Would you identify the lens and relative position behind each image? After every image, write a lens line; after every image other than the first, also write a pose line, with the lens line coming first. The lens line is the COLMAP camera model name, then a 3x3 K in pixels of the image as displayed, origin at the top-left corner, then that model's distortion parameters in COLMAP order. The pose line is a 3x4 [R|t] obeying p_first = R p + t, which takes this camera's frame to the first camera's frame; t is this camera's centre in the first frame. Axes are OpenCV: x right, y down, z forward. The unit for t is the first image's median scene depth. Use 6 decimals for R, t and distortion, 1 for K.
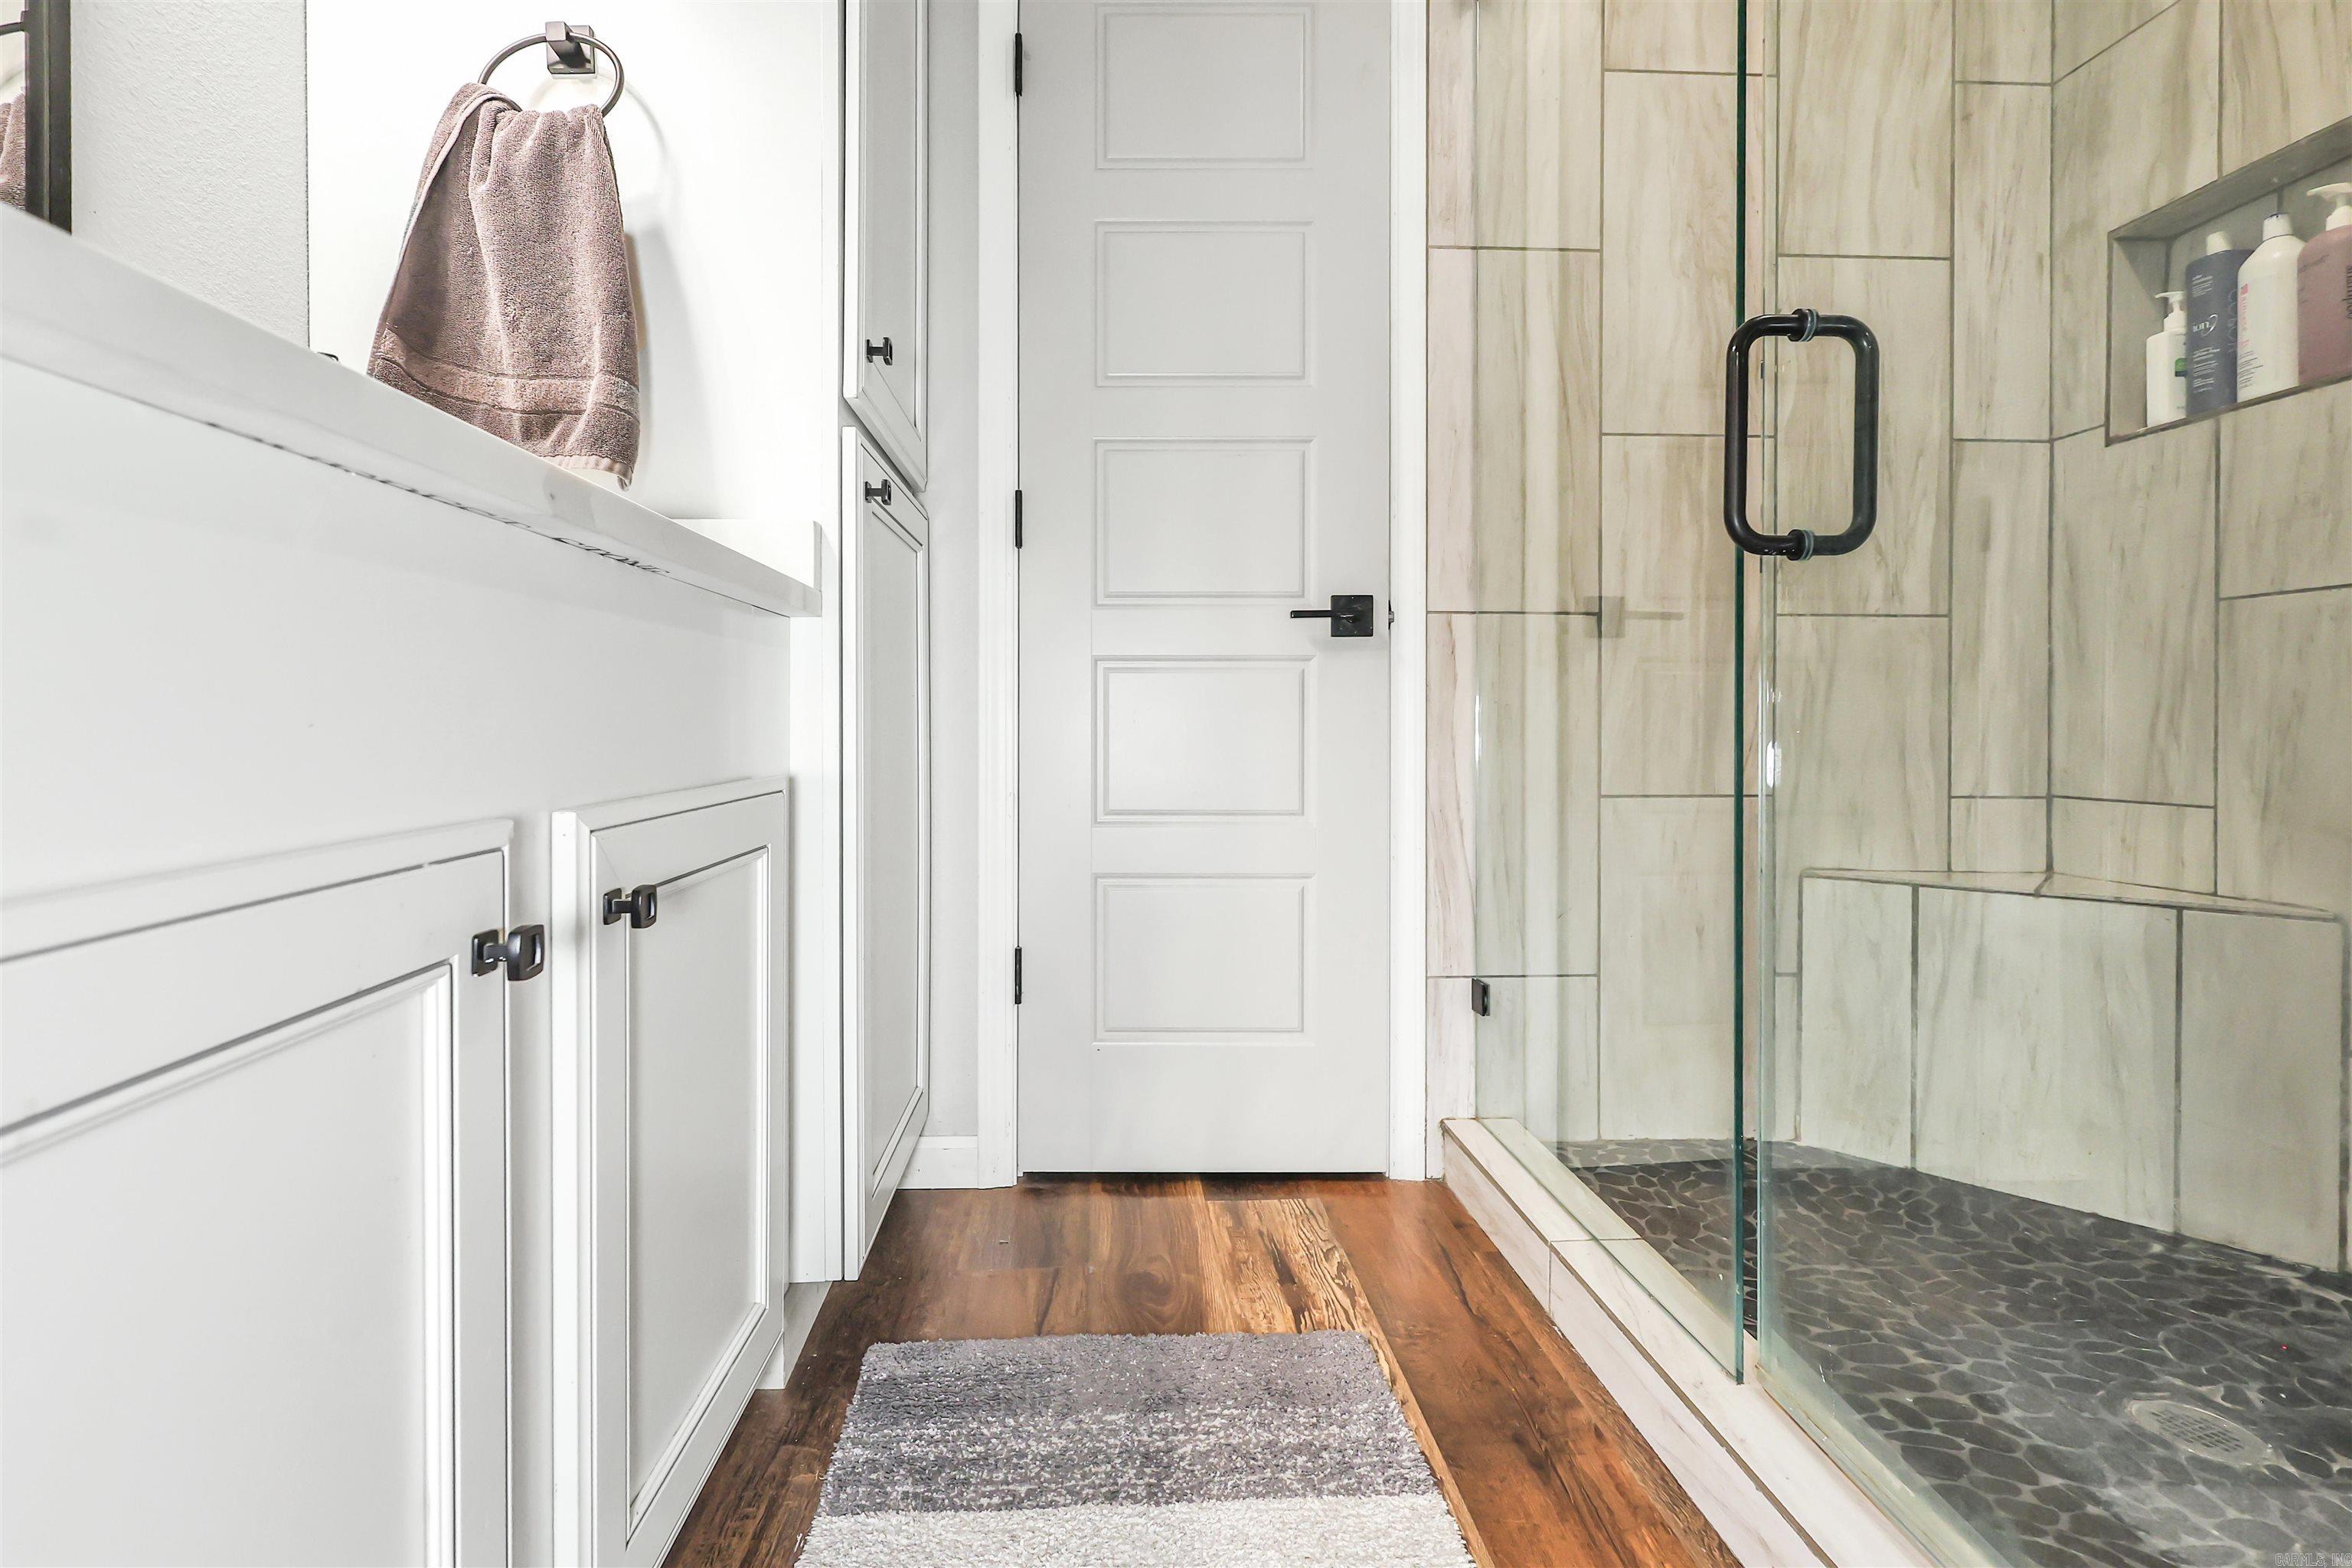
lens RADIAL K [[1088.8, 0, 1189.6], [0, 1088.8, 740.7], [0, 0, 1]] dist [-0.001359, 0.001533]
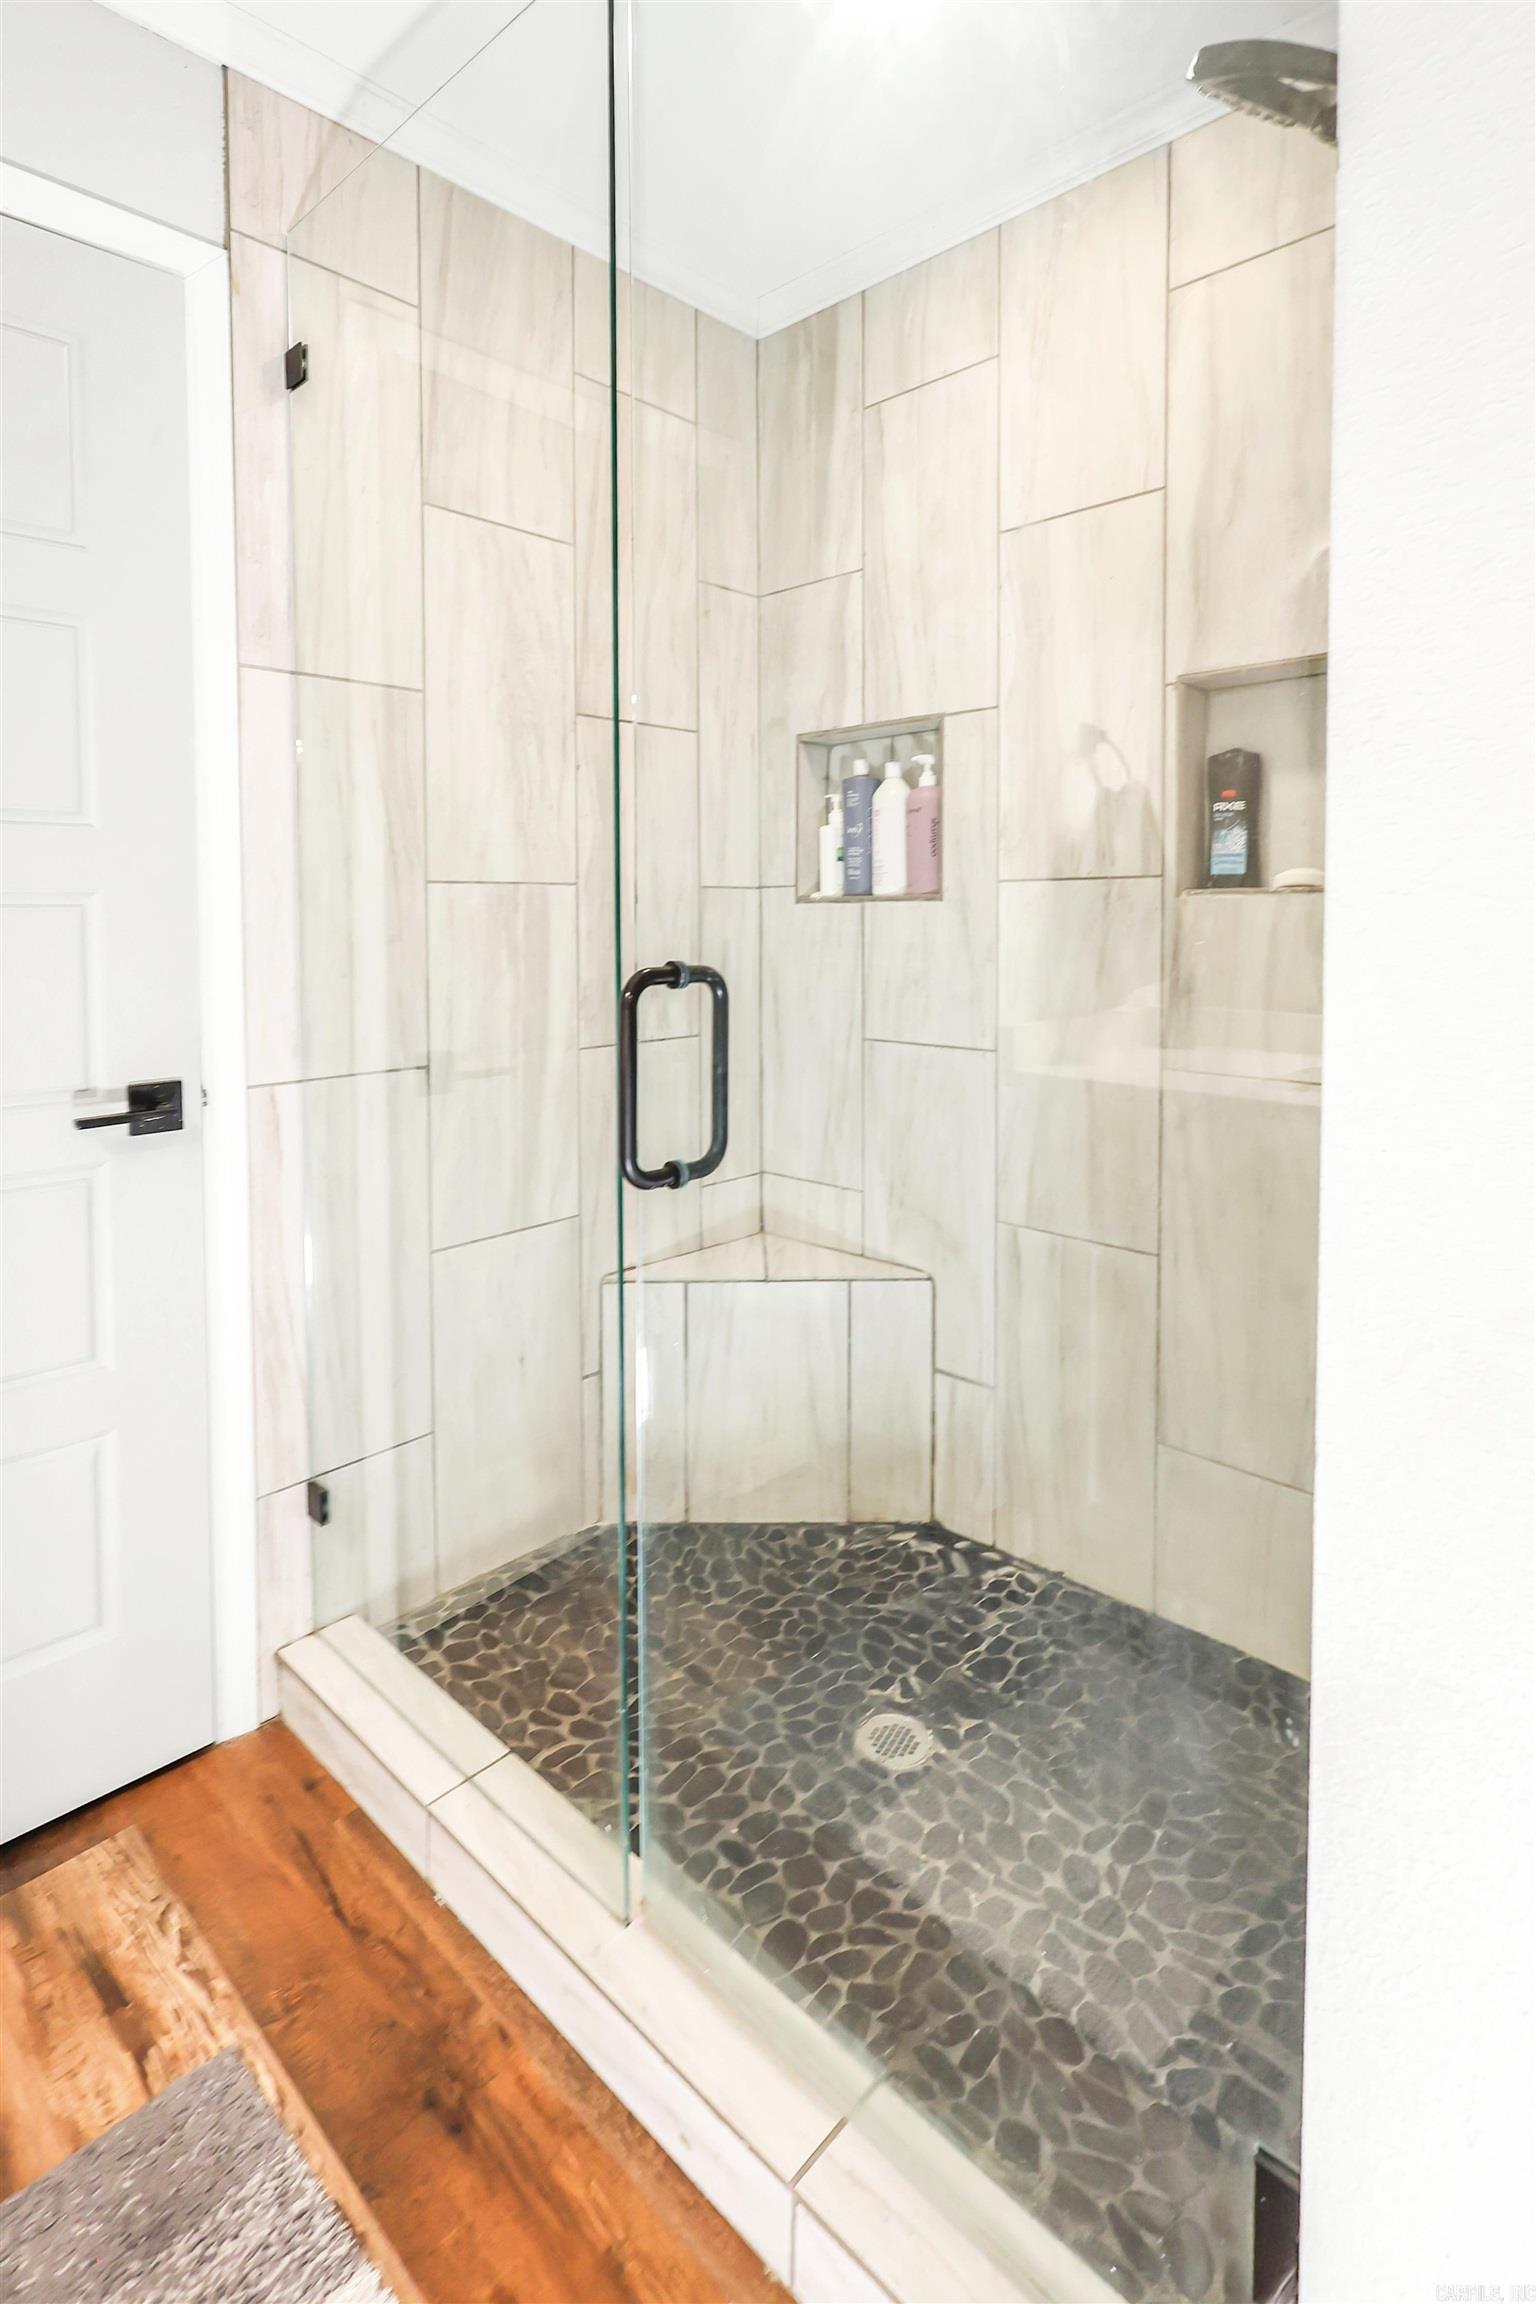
lens RADIAL K [[1094.0, 0, 734.9], [0, 1094.0, 936.2], [0, 0, 1]] dist [0.000921, -0.000494]
pose [[0.744647, -0.024327, 0.667014, -0.086356], [0.003328, 0.999458, 0.032736, -0.308214], [-0.667450, -0.022157, 0.744325, 0.093970]]
